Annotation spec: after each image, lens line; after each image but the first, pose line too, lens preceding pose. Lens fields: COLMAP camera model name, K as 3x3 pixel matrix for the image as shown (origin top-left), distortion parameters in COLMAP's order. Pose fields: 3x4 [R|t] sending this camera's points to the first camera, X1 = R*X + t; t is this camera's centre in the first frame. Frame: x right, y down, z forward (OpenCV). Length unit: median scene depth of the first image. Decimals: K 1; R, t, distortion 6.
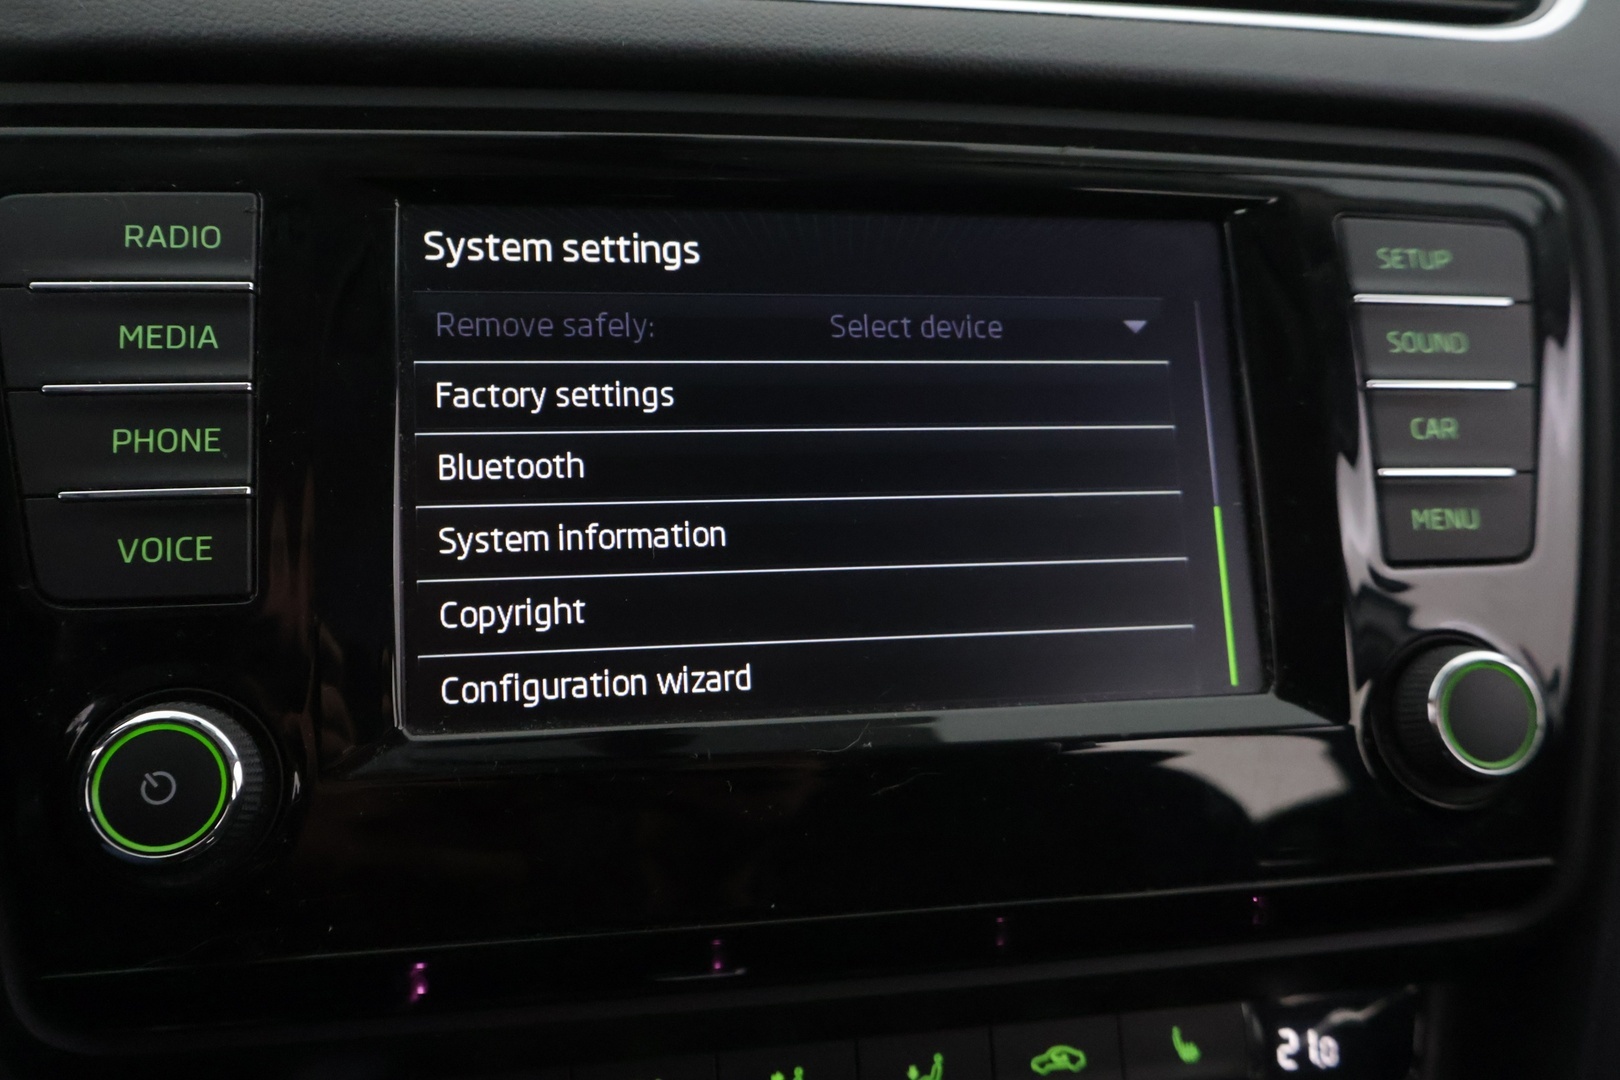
lens RADIAL K [[1405.1, 0, 821.2], [0, 1405.1, 546.3], [0, 0, 1]] dist [-0.006062, 0.012981]
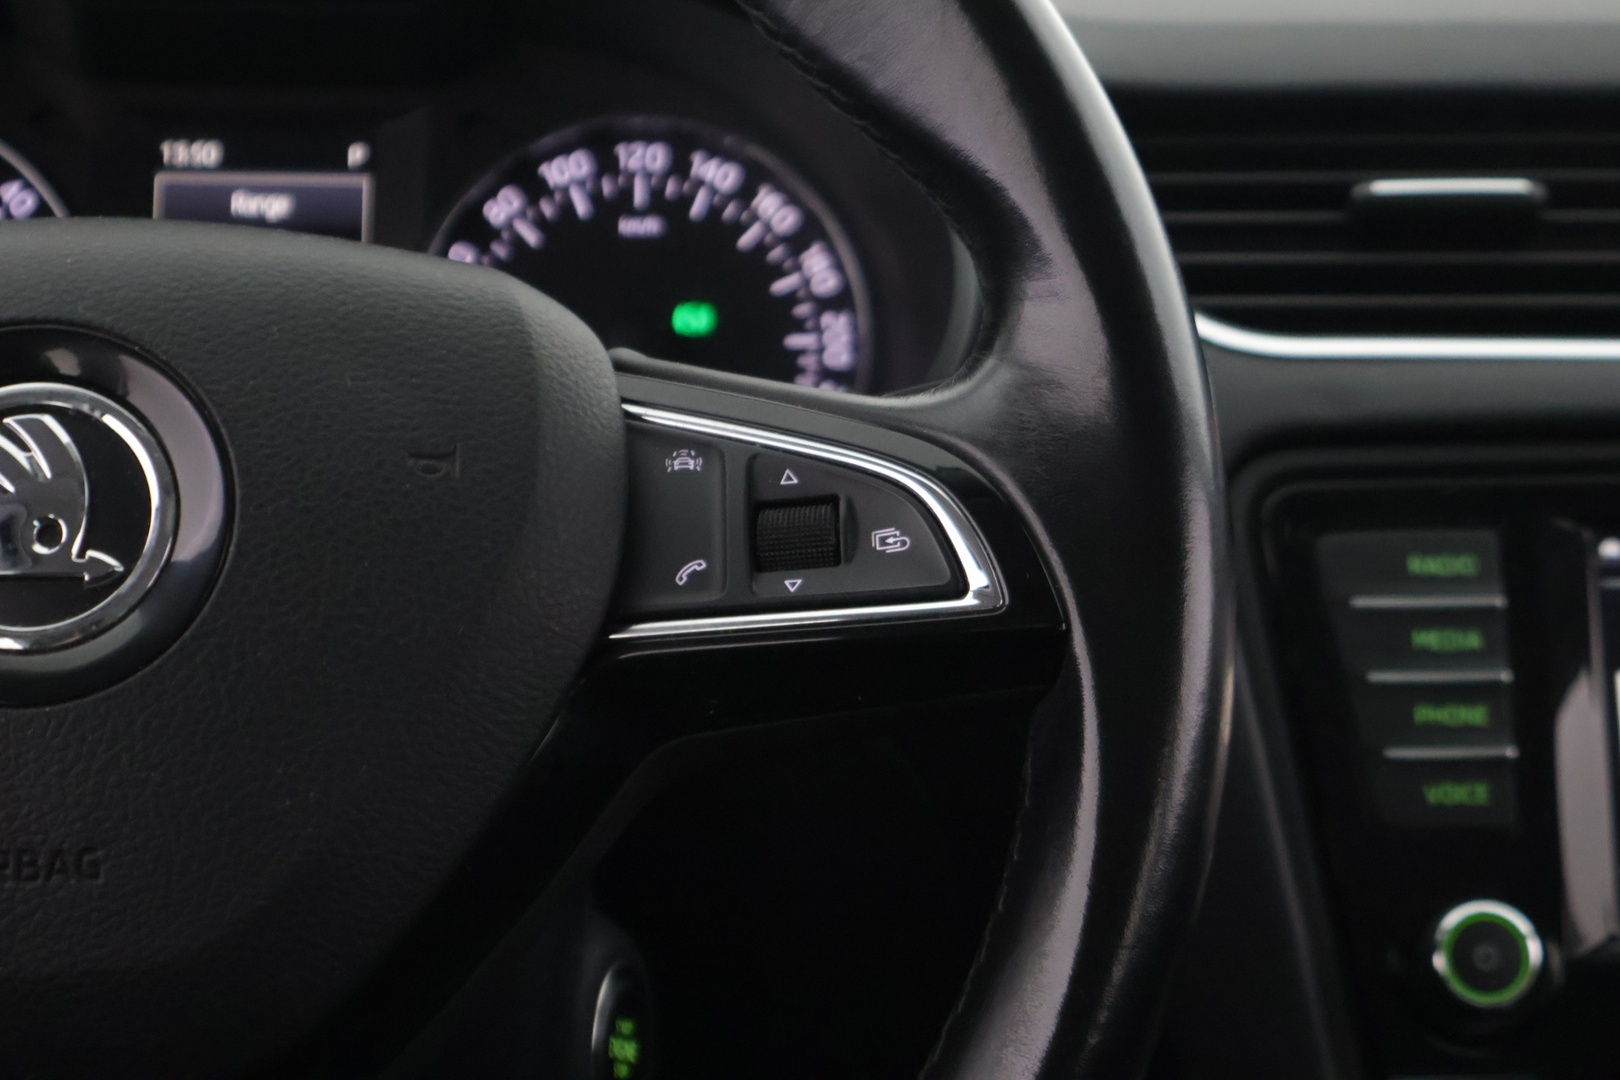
lens RADIAL K [[3319.2, 0, 823.9], [0, 3319.2, 527.6], [0, 0, 1]] dist [0.007634, 0.000000]
pose [[0.990139, 0.009178, -0.139788, -0.579004], [-0.020333, 0.996700, -0.078580, 0.009684], [0.138606, 0.080647, 0.987059, -2.186946]]
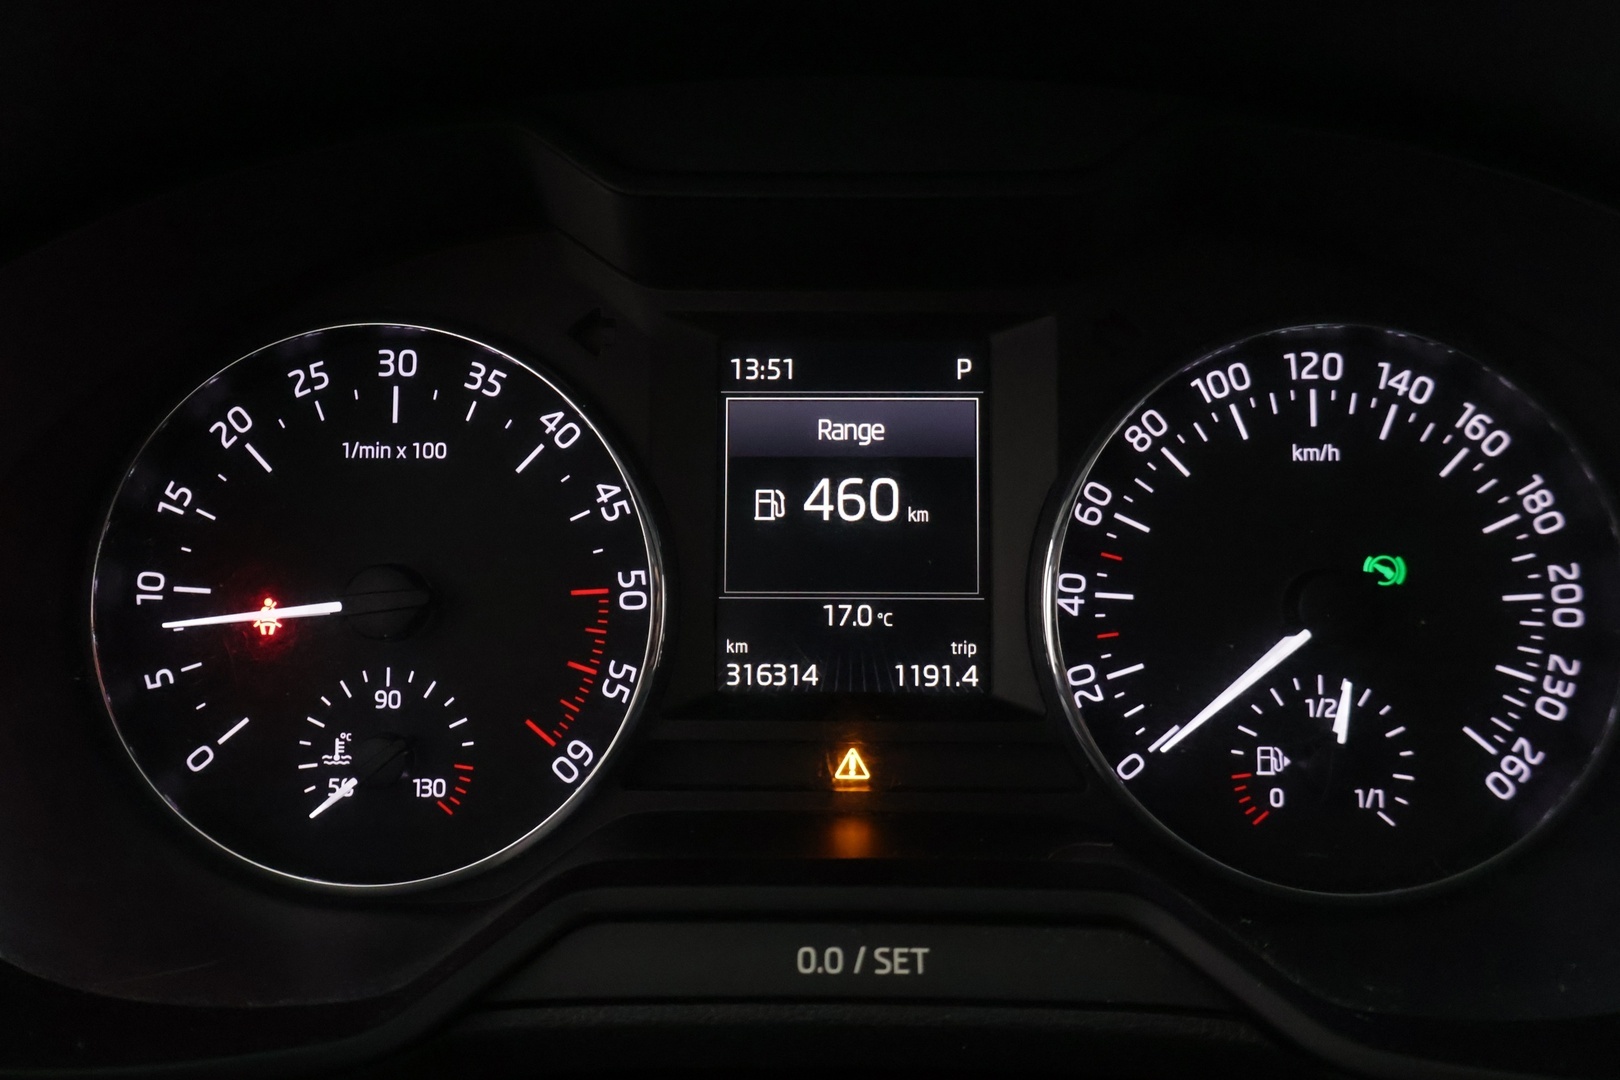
lens RADIAL K [[1405.1, 0, 818.0], [0, 1405.1, 536.9], [0, 0, 1]] dist [-0.006062, 0.012981]
pose [[0.975041, 0.026337, -0.220457, -1.444634], [-0.018802, 0.999167, 0.036205, -0.564088], [0.221227, -0.031157, 0.974725, 0.032957]]
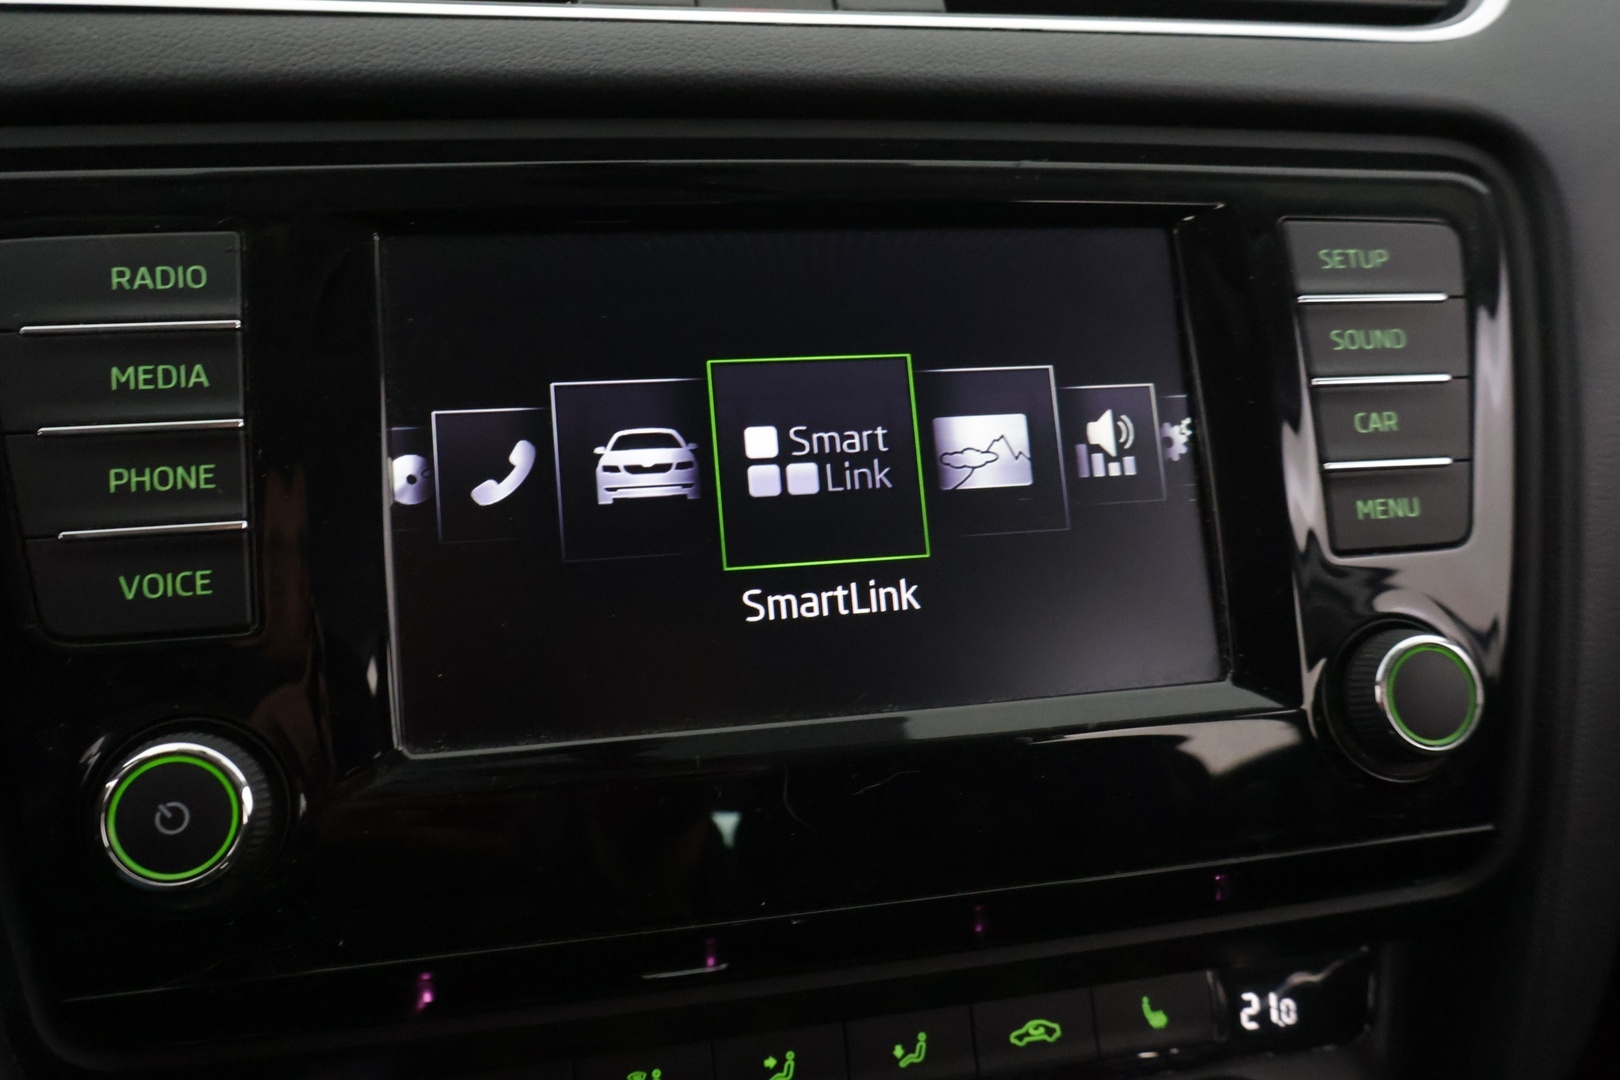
lens RADIAL K [[1405.1, 0, 815.0], [0, 1405.1, 531.0], [0, 0, 1]] dist [-0.006062, 0.012981]
pose [[0.999033, -0.029669, 0.032437, -0.021264], [0.028896, 0.999293, 0.024047, -0.044321], [-0.033127, -0.023086, 0.999184, -0.041526]]
